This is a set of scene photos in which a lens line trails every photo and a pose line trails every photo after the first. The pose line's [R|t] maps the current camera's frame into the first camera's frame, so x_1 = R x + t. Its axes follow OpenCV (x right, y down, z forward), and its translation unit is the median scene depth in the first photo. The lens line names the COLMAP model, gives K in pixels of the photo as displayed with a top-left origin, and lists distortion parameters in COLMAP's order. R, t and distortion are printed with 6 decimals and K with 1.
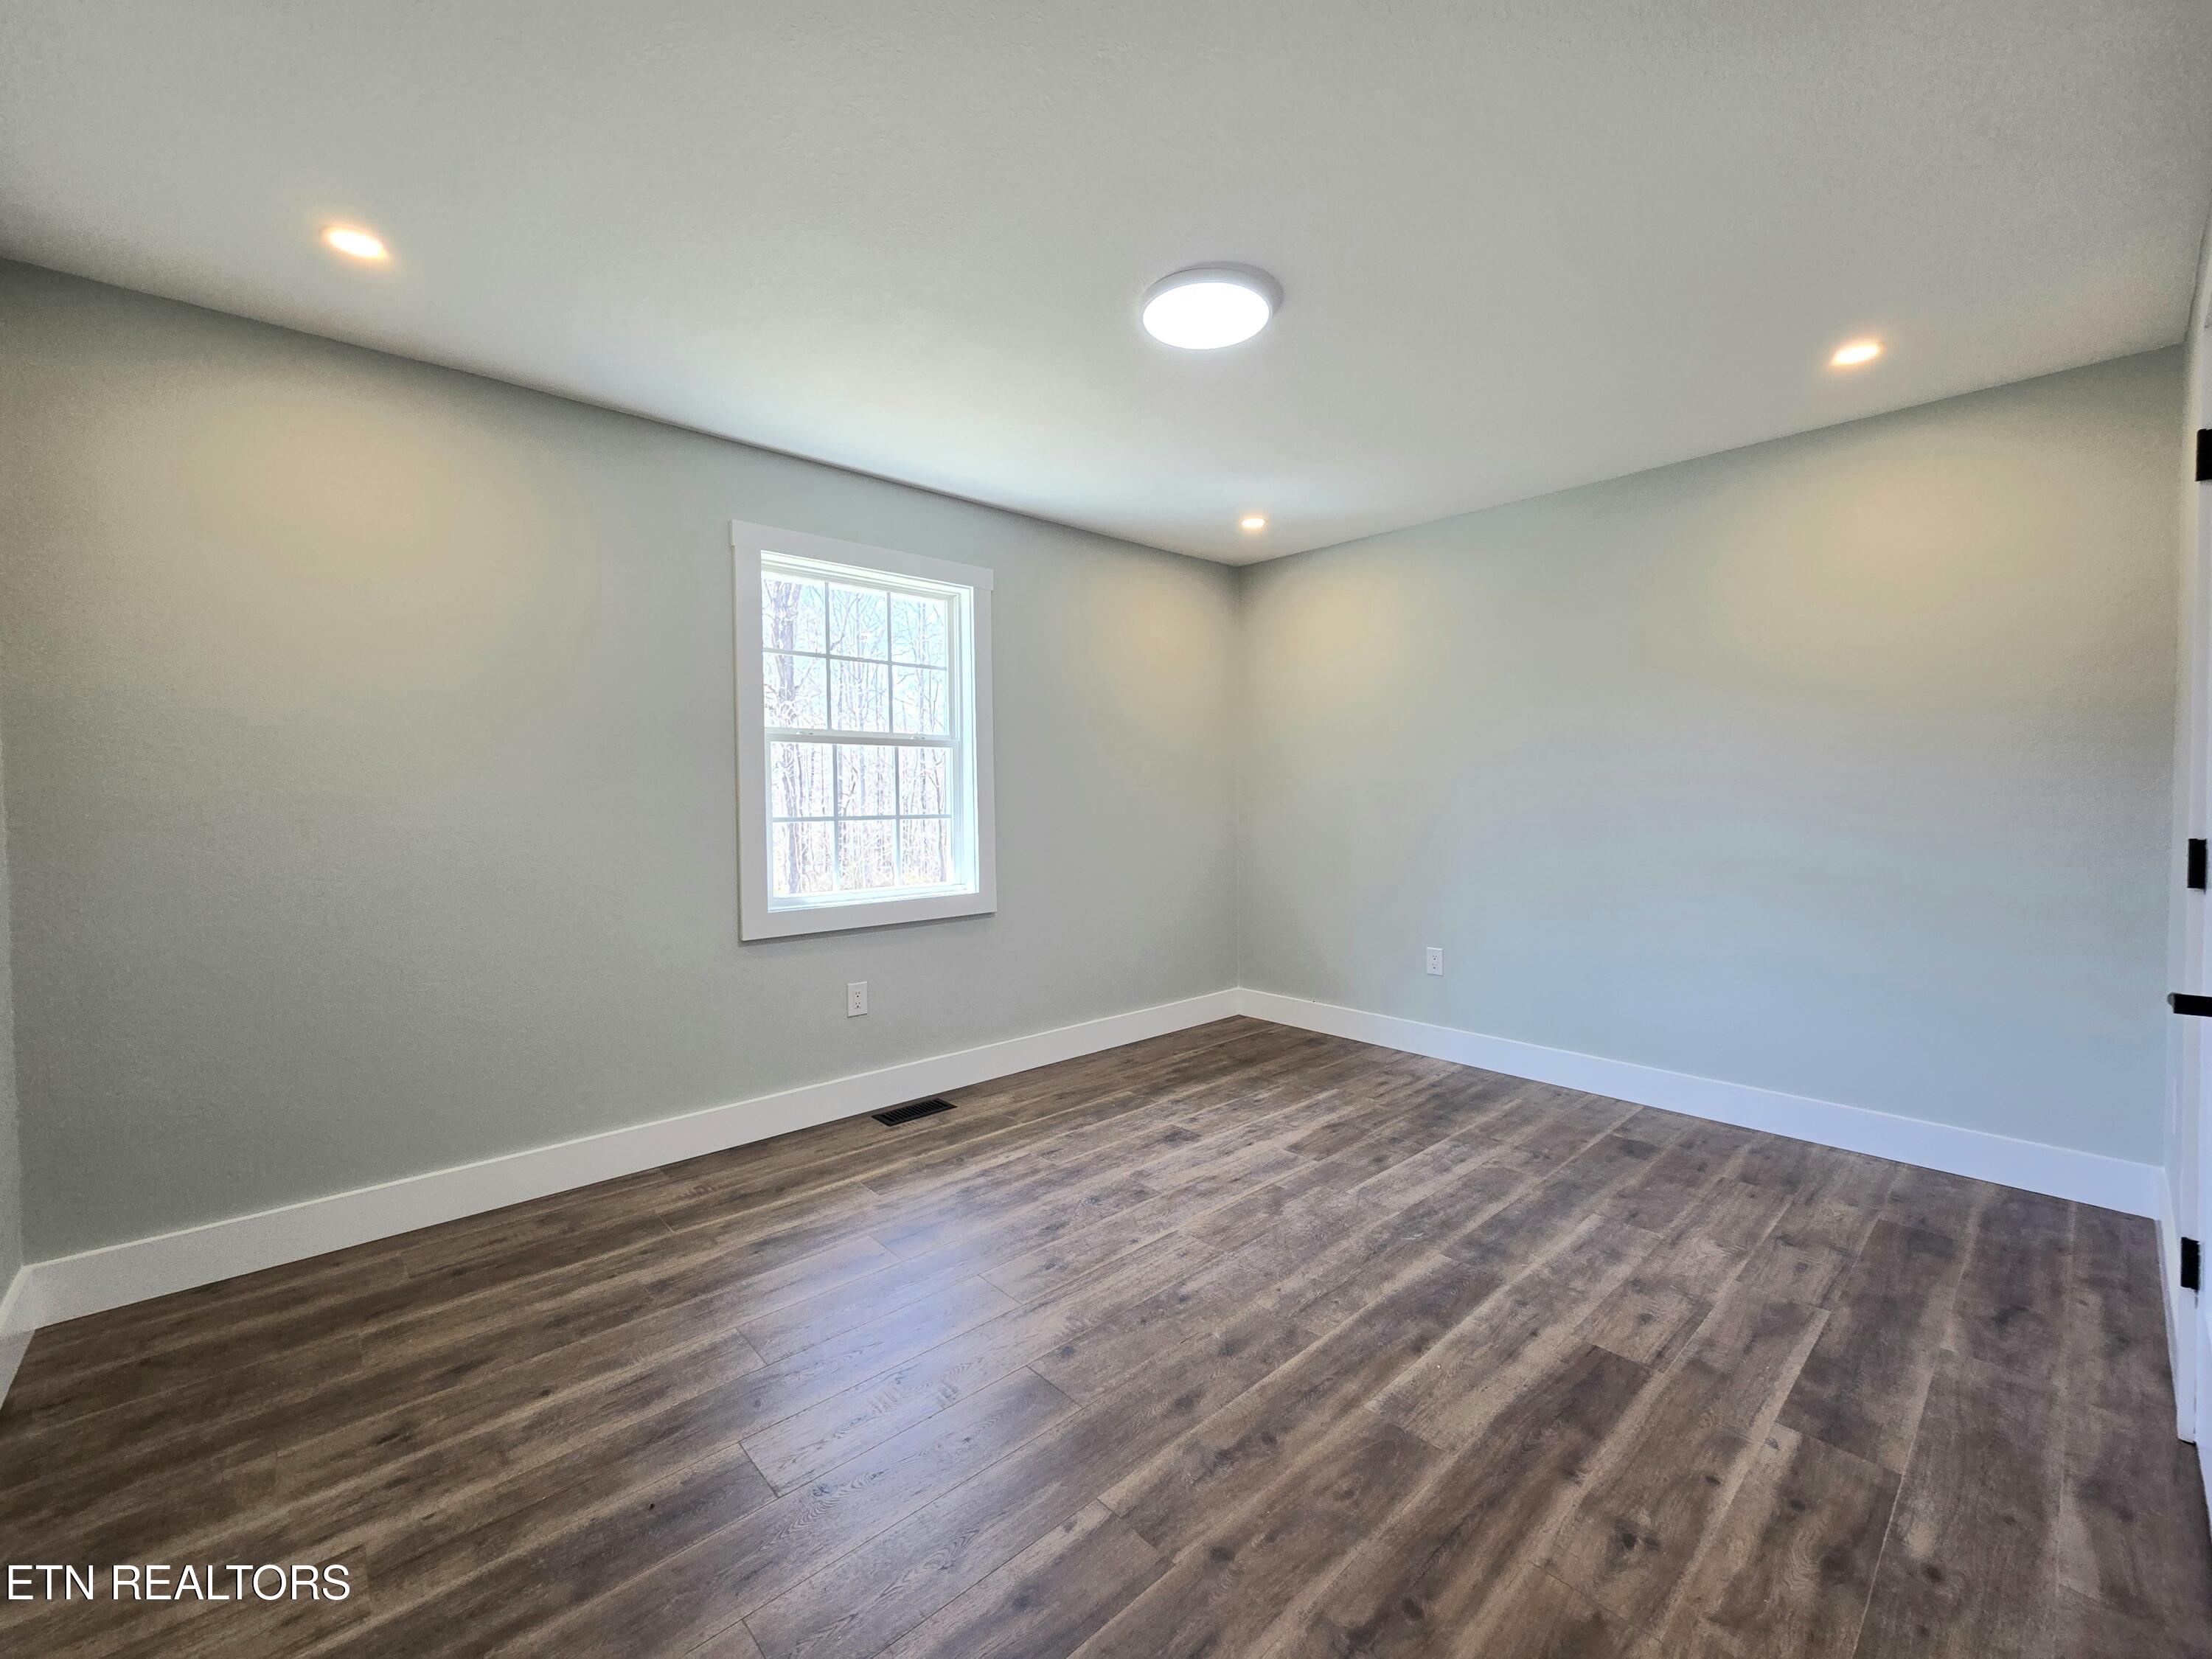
lens RADIAL K [[918.9, 0, 1127.9], [0, 918.9, 833.1], [0, 0, 1]] dist [-0.007217, 0.003646]
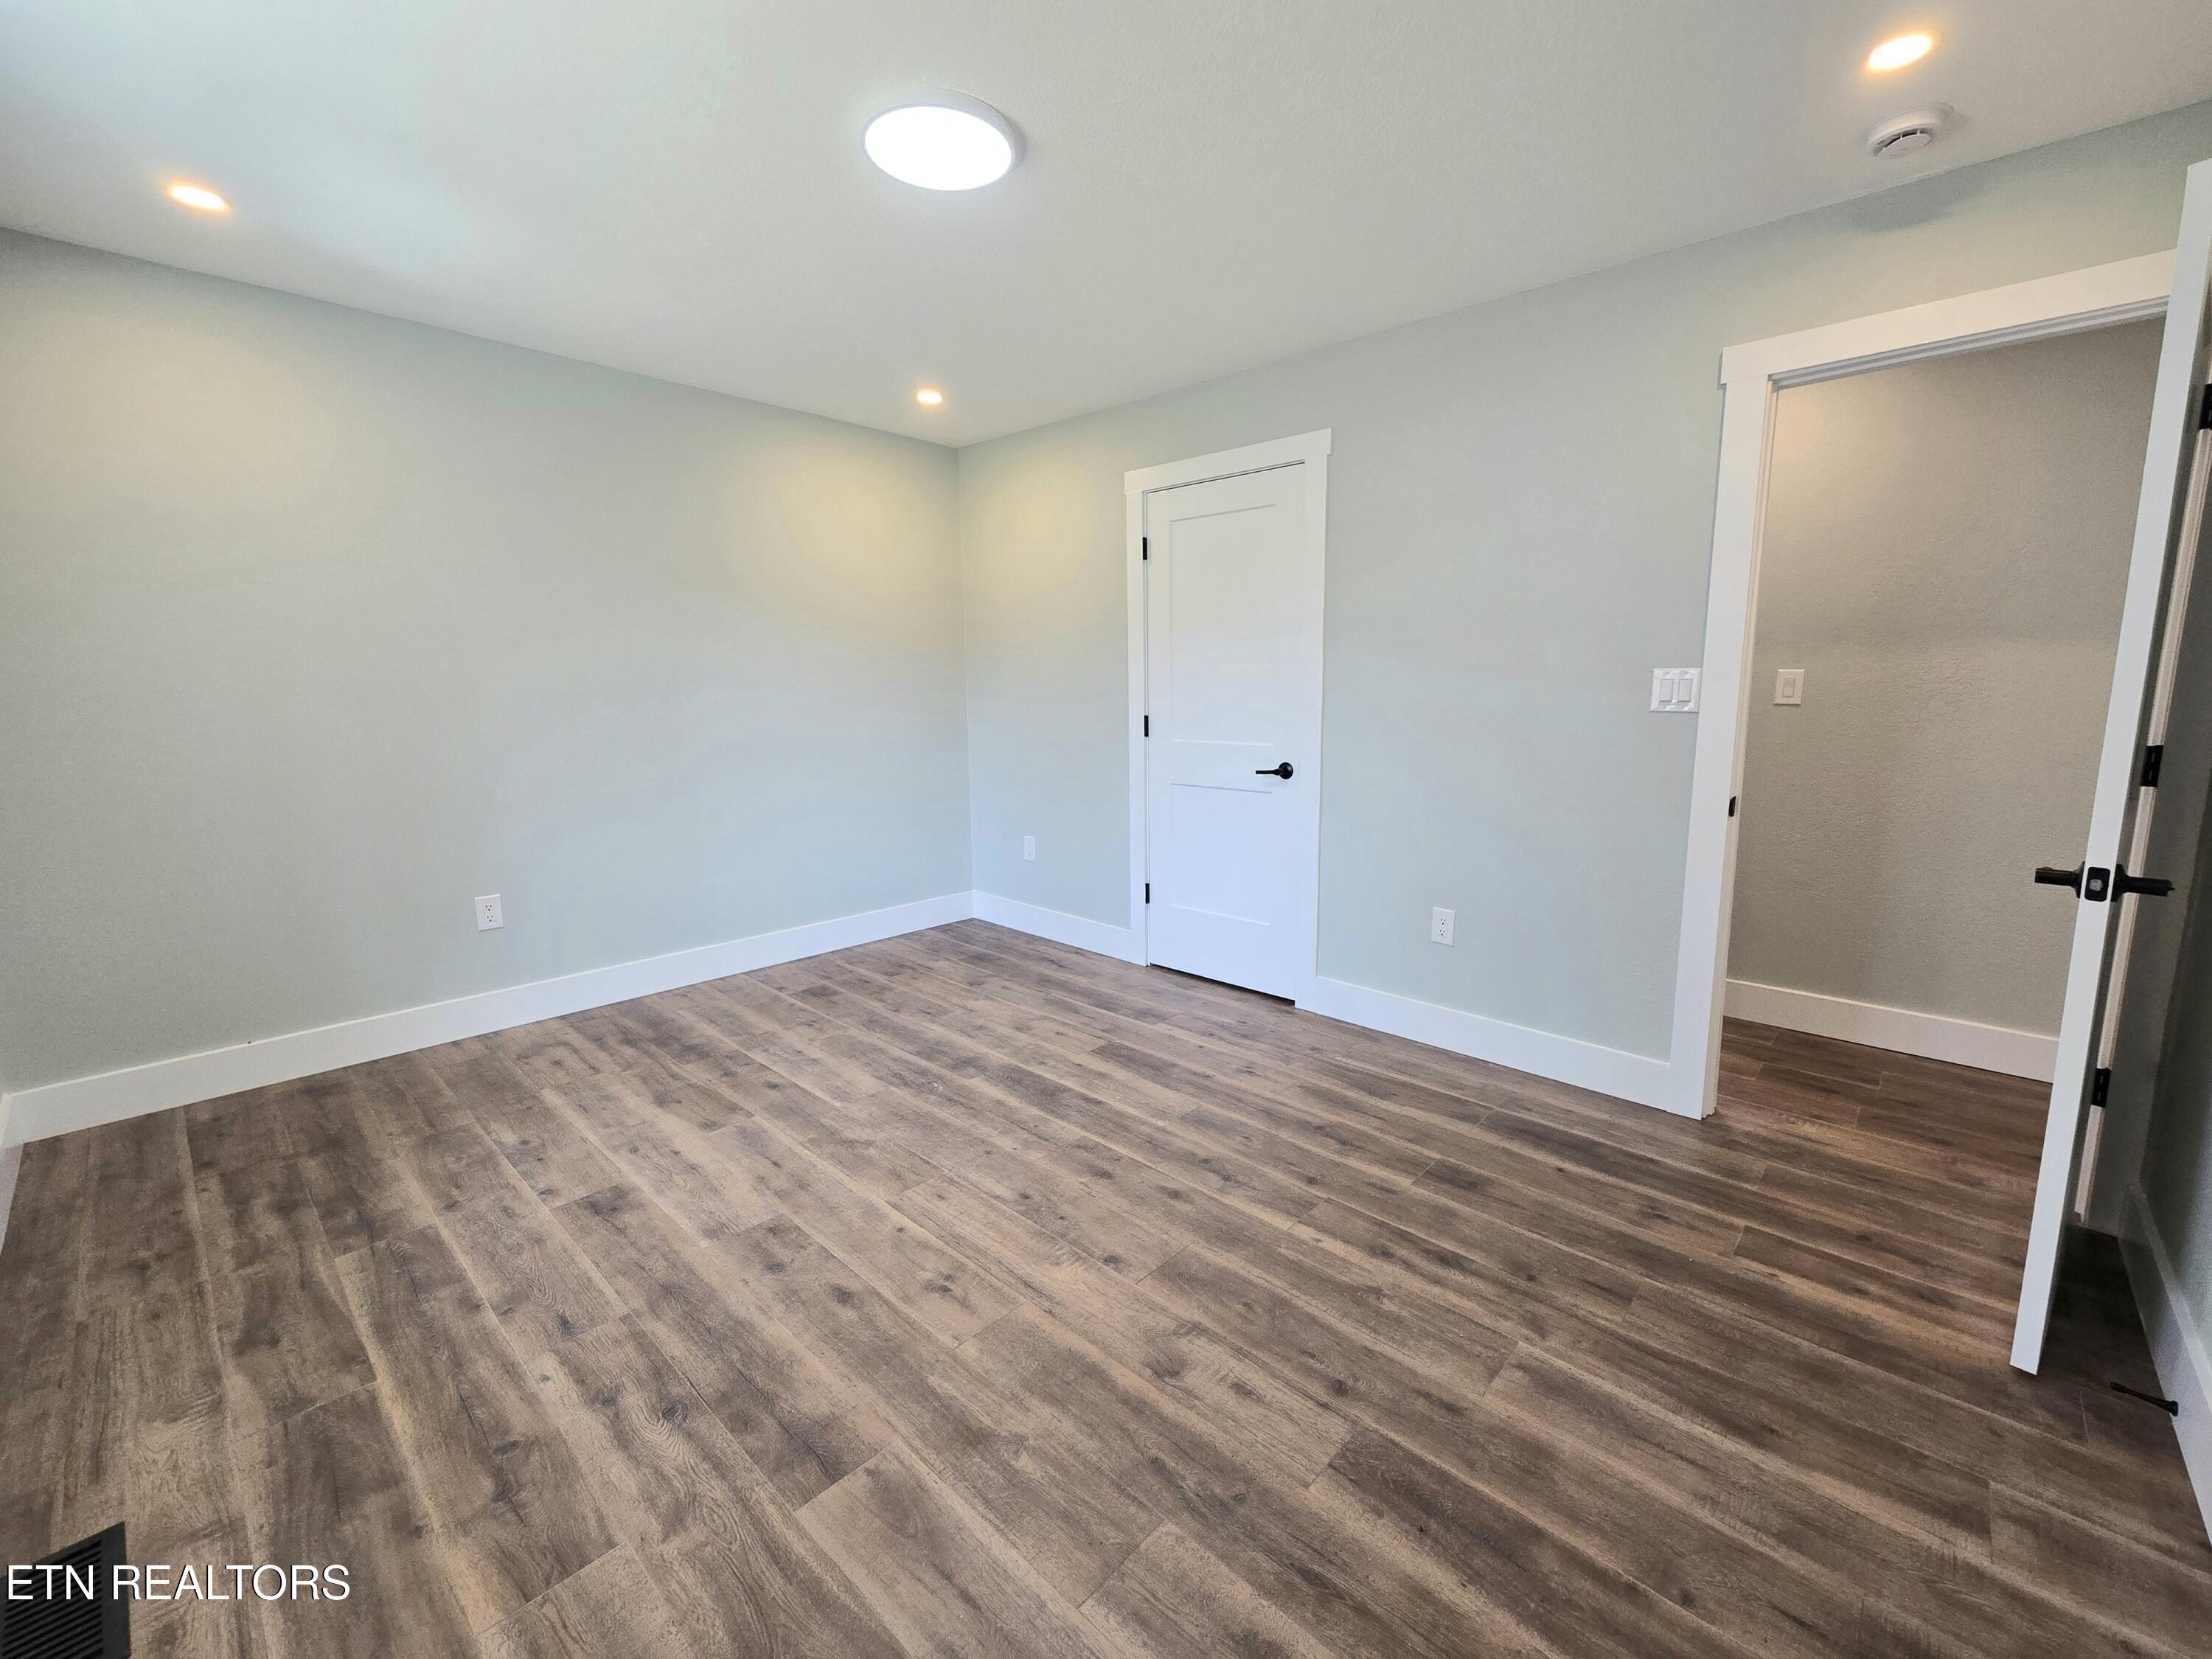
lens RADIAL K [[918.9, 0, 1127.9], [0, 918.9, 833.1], [0, 0, 1]] dist [-0.007217, 0.003646]
pose [[-0.090393, -0.155035, 0.983765, -0.682674], [0.045367, 0.986142, 0.159578, -0.042208], [-0.994872, 0.059055, -0.082107, 0.713936]]
